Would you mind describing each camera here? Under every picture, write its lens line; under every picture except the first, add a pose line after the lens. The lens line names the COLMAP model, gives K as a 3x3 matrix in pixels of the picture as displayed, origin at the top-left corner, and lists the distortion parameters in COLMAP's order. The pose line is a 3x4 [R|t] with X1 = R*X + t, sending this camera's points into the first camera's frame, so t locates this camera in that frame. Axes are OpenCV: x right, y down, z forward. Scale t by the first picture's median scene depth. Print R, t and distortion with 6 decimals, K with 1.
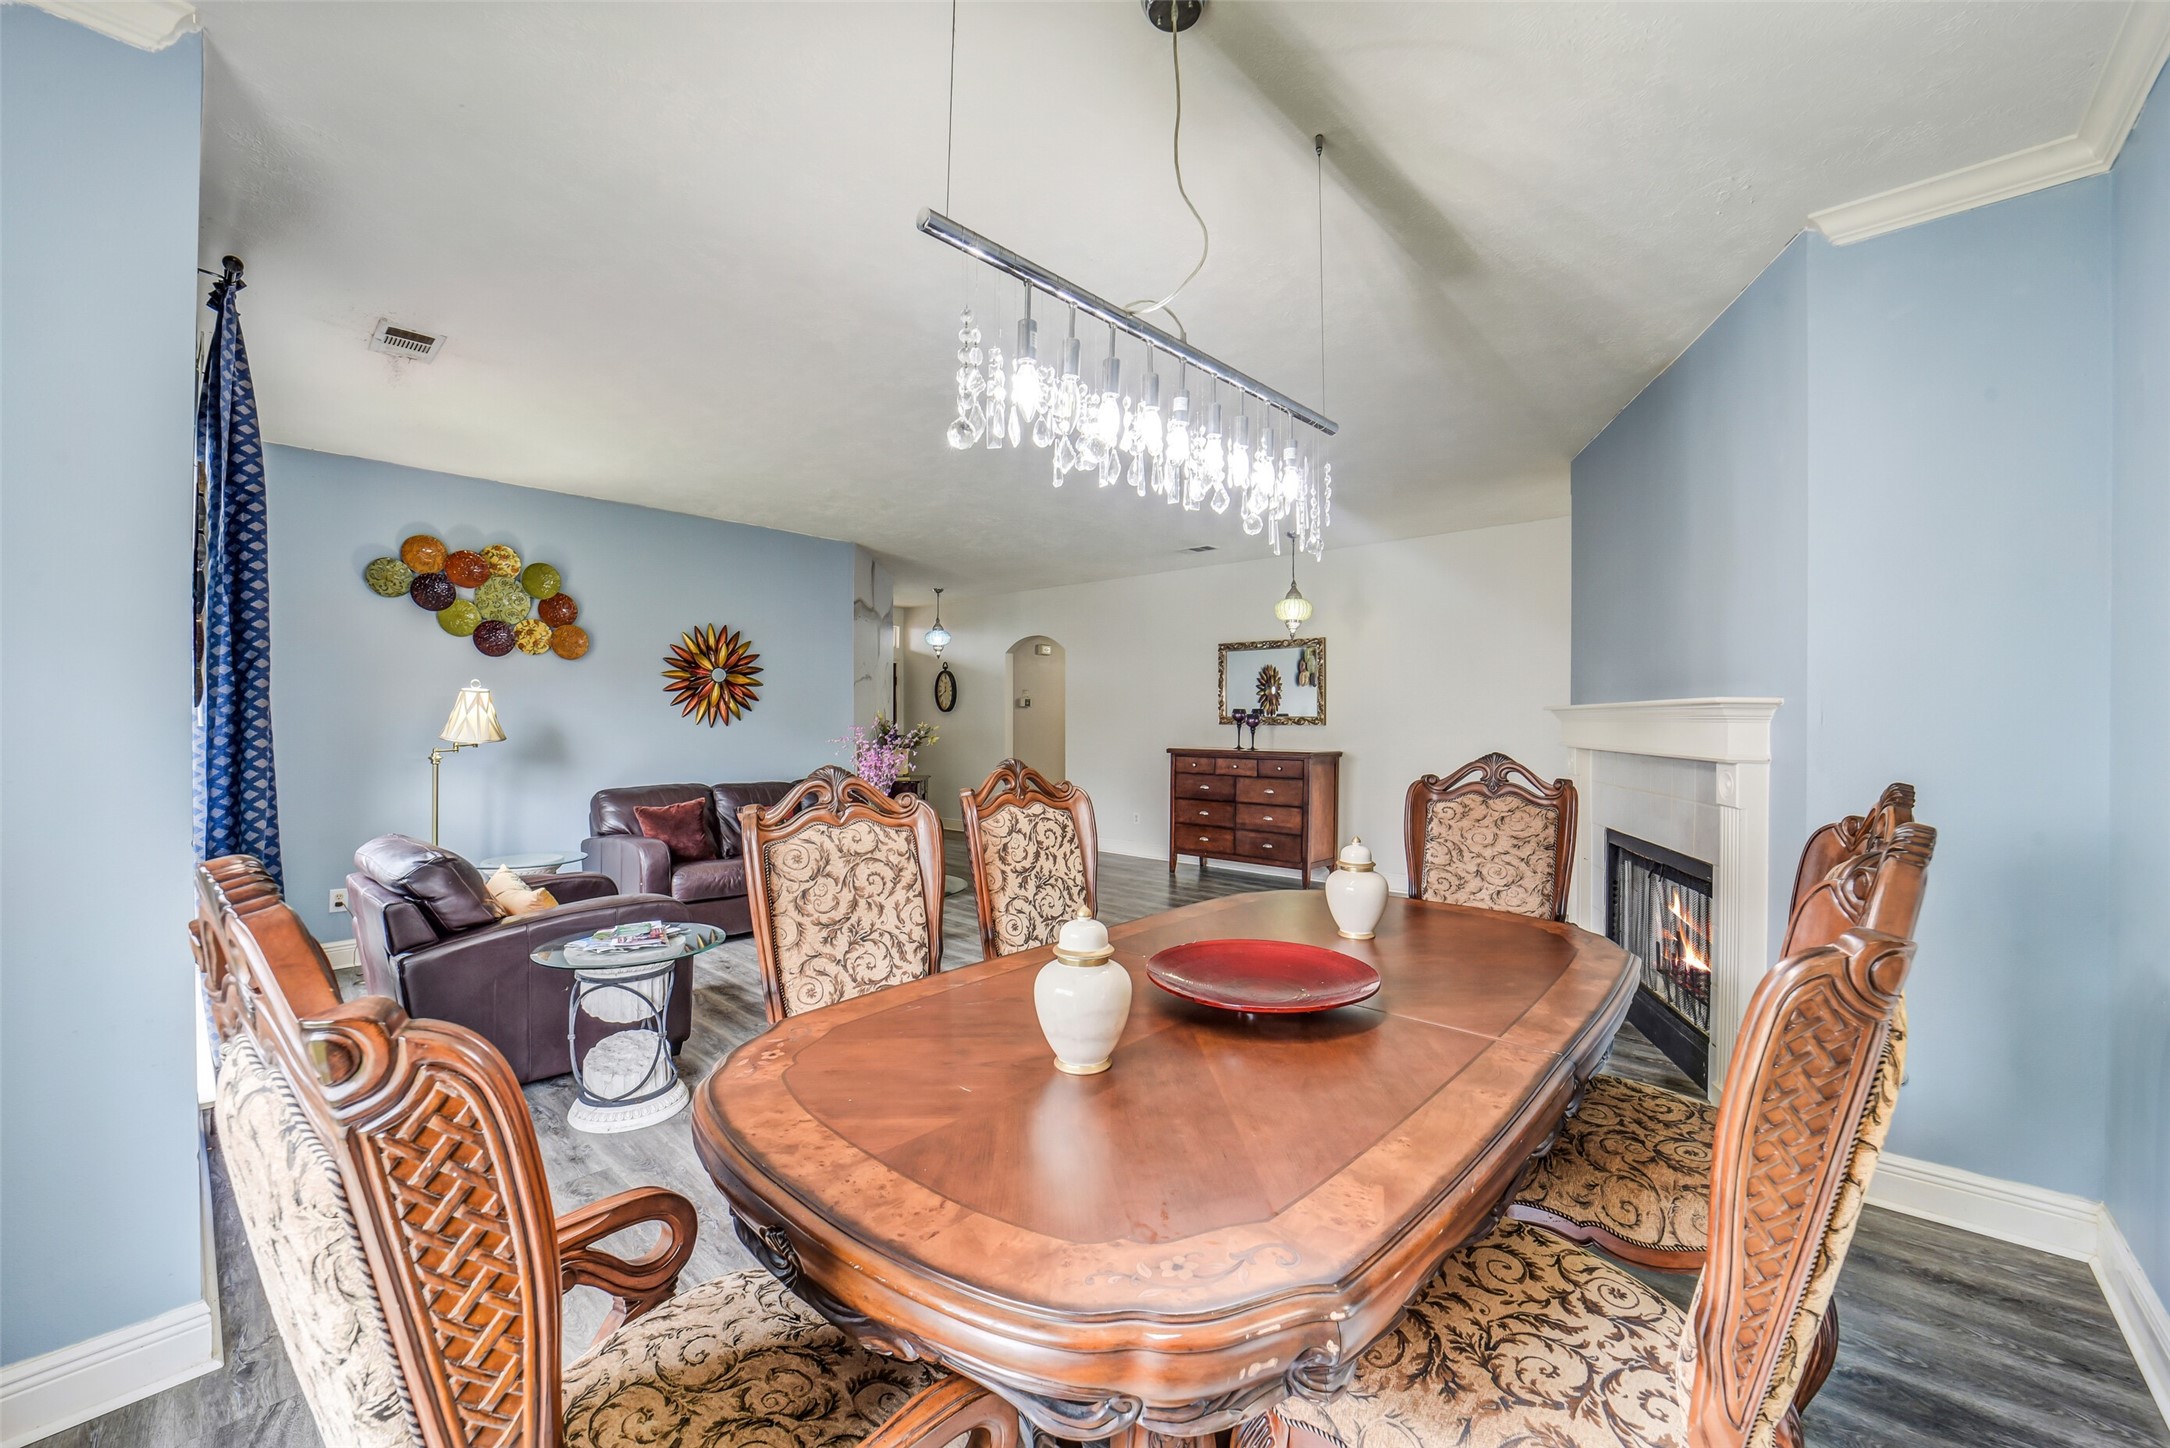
lens RADIAL K [[843.8, 0, 1097.0], [0, 843.8, 725.5], [0, 0, 1]] dist [-0.034281, 0.007371]
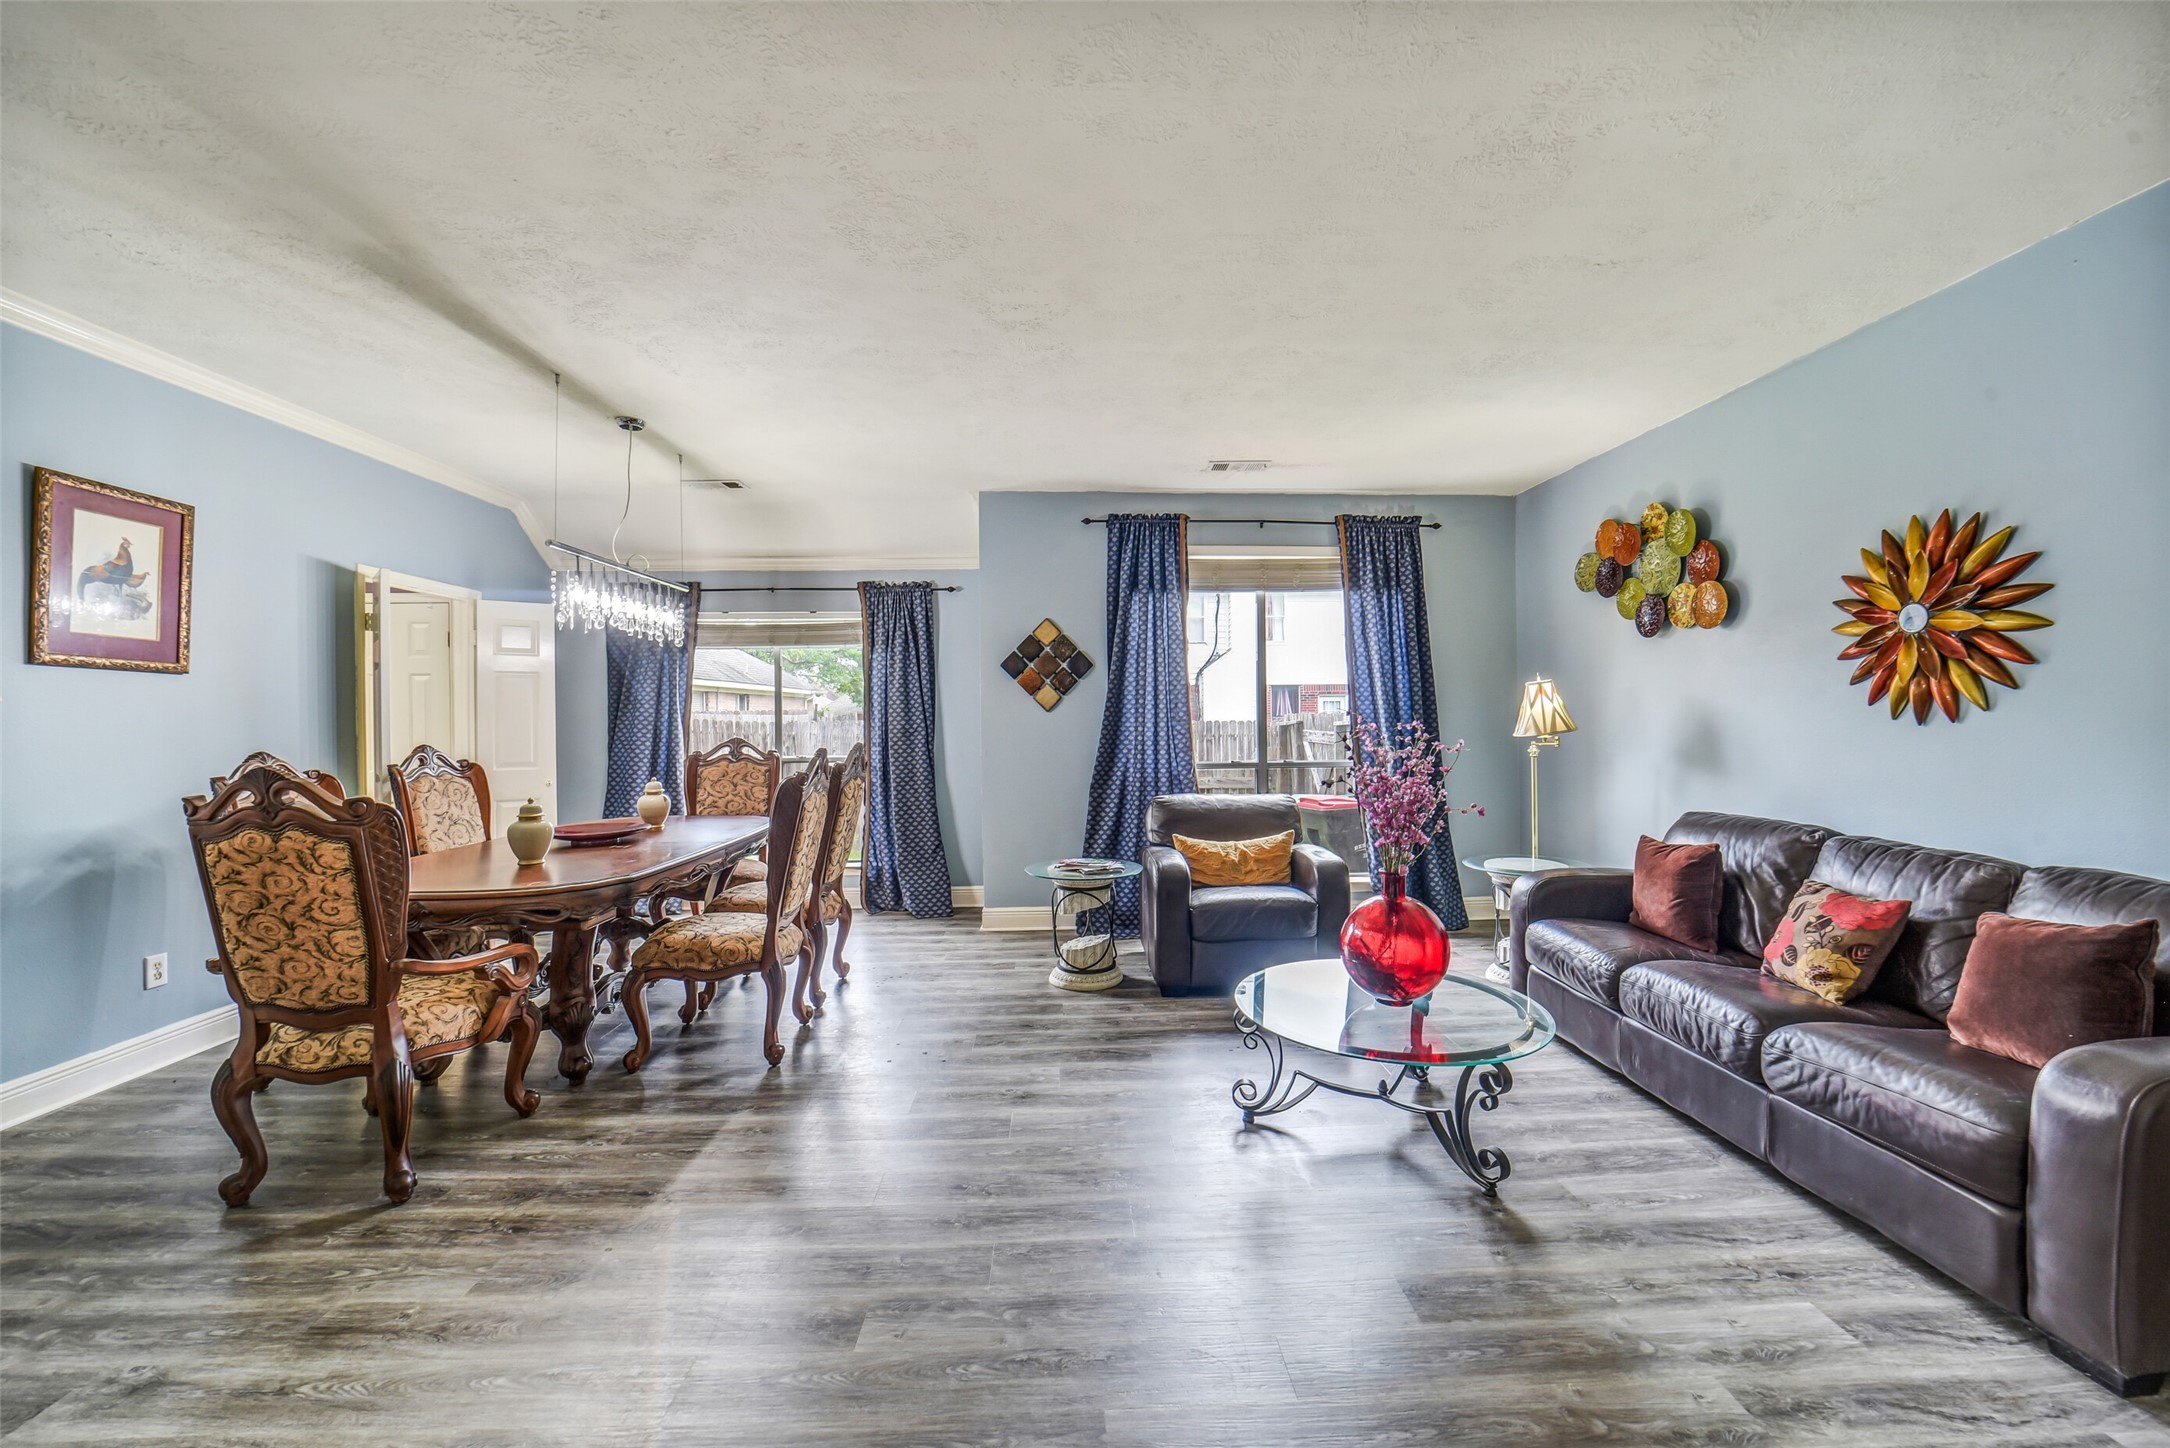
lens RADIAL K [[843.8, 0, 1090.4], [0, 843.8, 720.5], [0, 0, 1]] dist [-0.034281, 0.007371]
pose [[-0.702706, 0.007040, -0.711445, 0.278627], [0.000070, 0.999952, 0.009825, -0.004926], [0.711480, 0.006854, -0.702673, 1.162156]]
